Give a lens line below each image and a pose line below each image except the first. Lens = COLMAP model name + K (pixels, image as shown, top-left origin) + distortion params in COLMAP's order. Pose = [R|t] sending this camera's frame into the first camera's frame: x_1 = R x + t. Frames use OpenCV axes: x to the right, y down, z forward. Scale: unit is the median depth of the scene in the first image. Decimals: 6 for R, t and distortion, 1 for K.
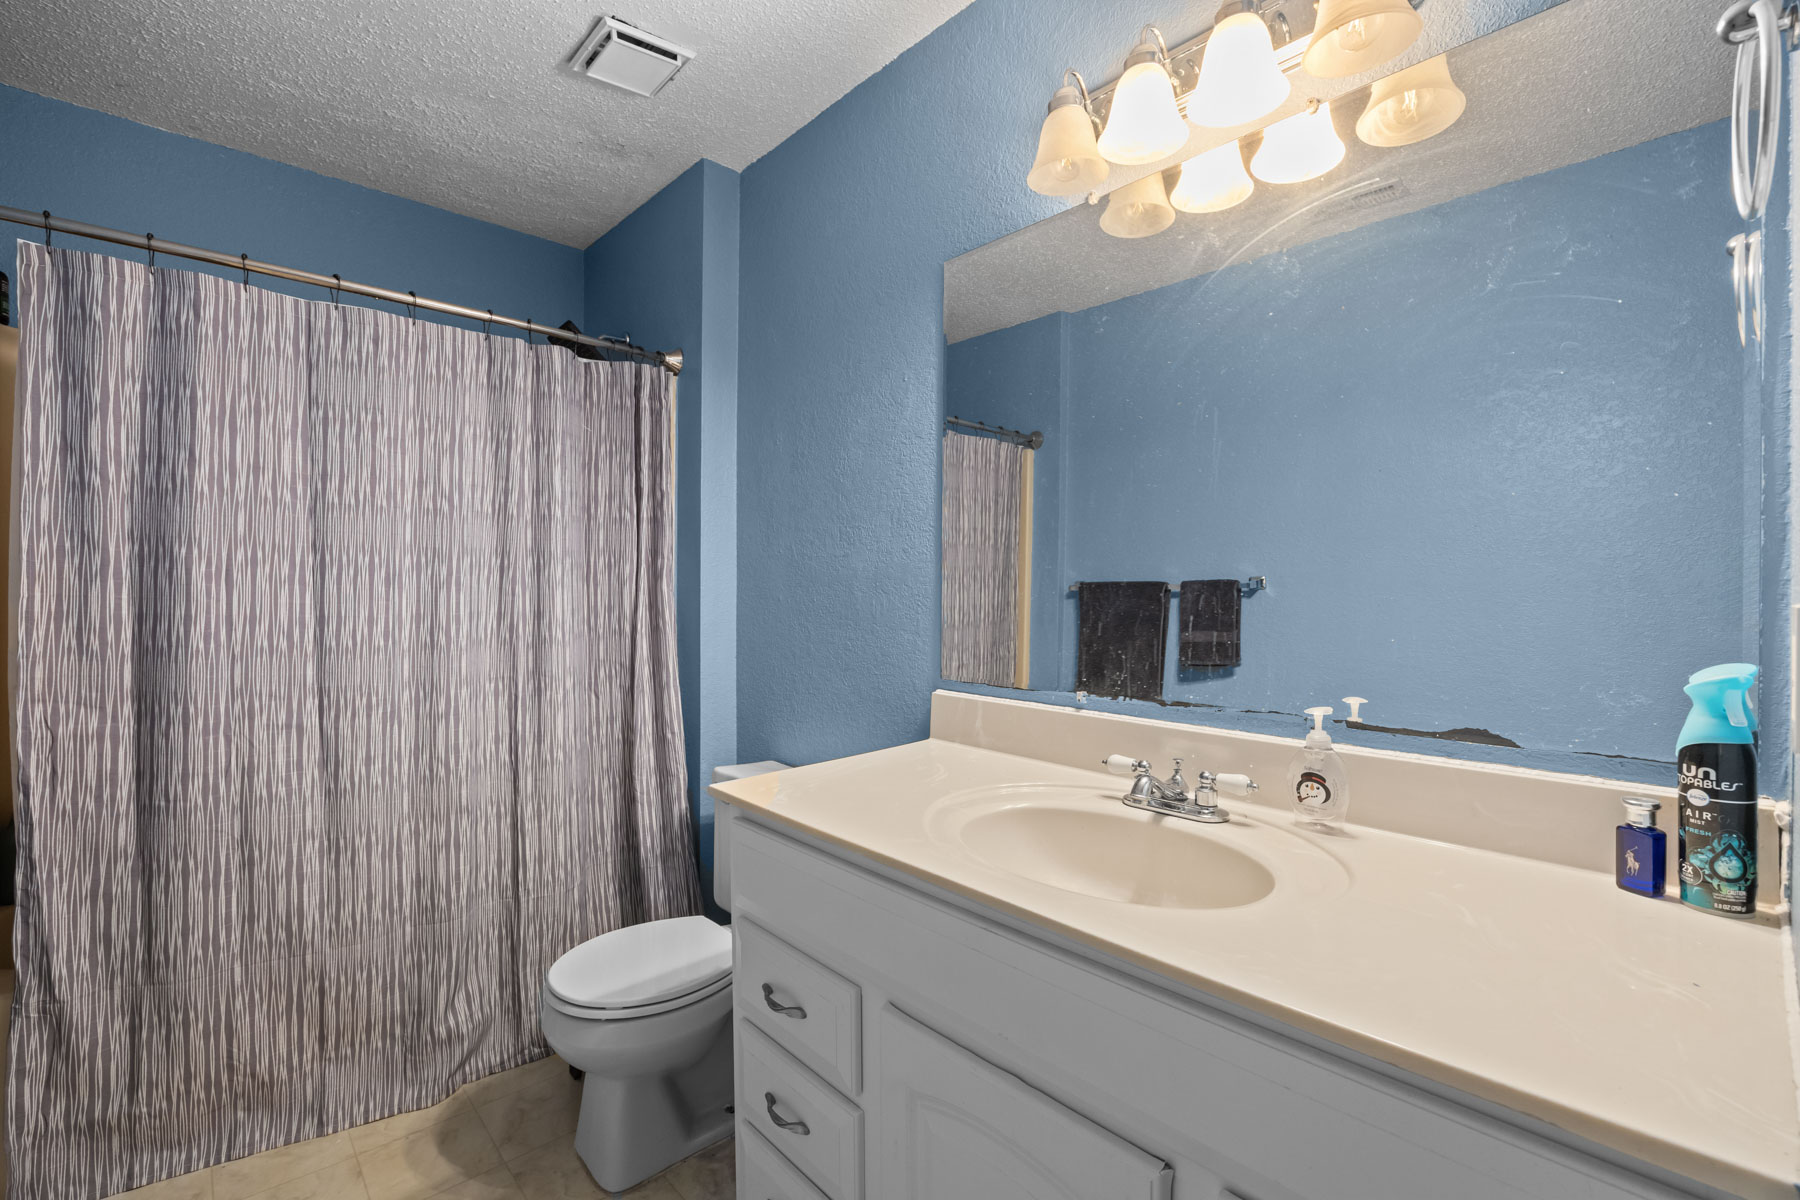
lens RADIAL K [[787.8, 0, 900.1], [0, 787.8, 591.1], [0, 0, 1]] dist [-0.014260, 0.000040]
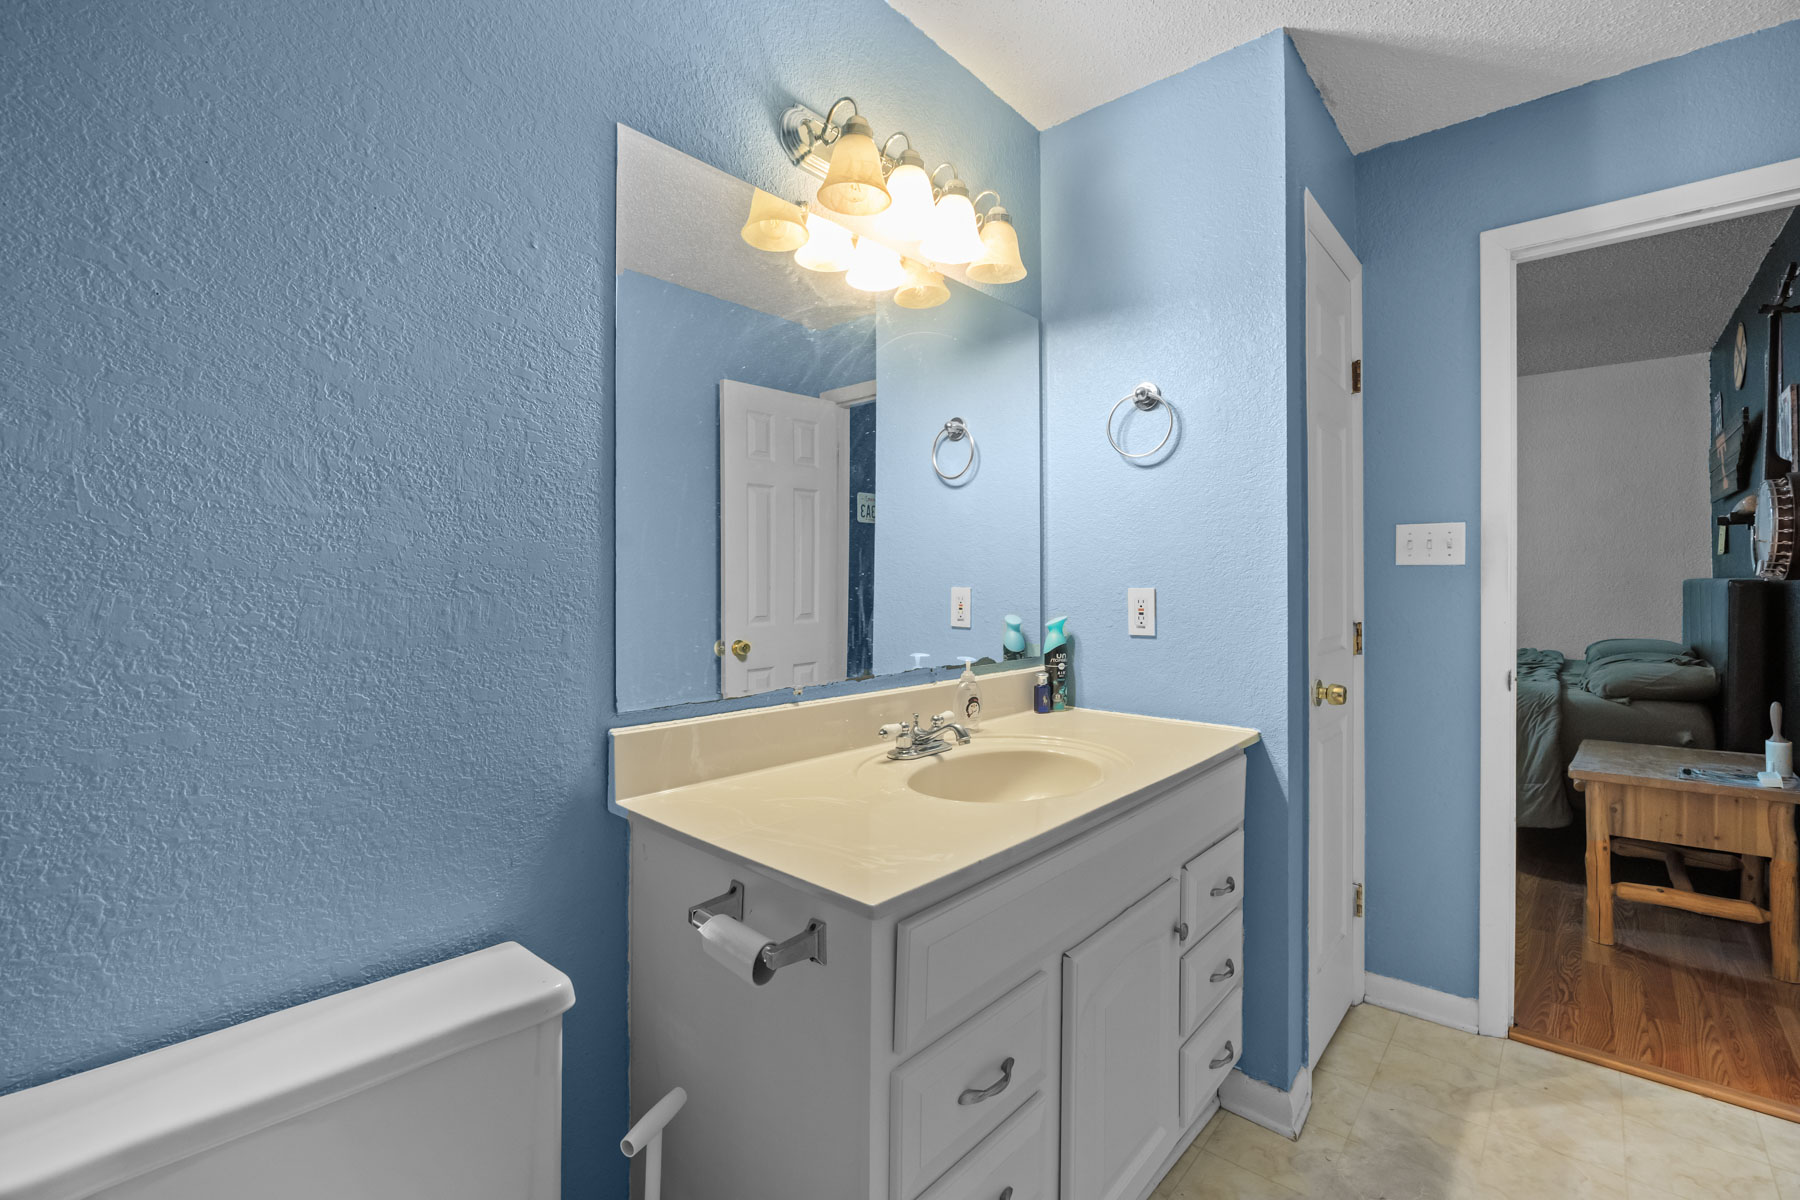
lens RADIAL K [[787.8, 0, 899.1], [0, 787.8, 586.8], [0, 0, 1]] dist [-0.014260, 0.000040]
pose [[-0.110295, -0.008448, 0.993863, -0.802845], [0.000057, 0.999964, 0.008506, -0.008451], [-0.993899, 0.000995, -0.110291, 0.987815]]
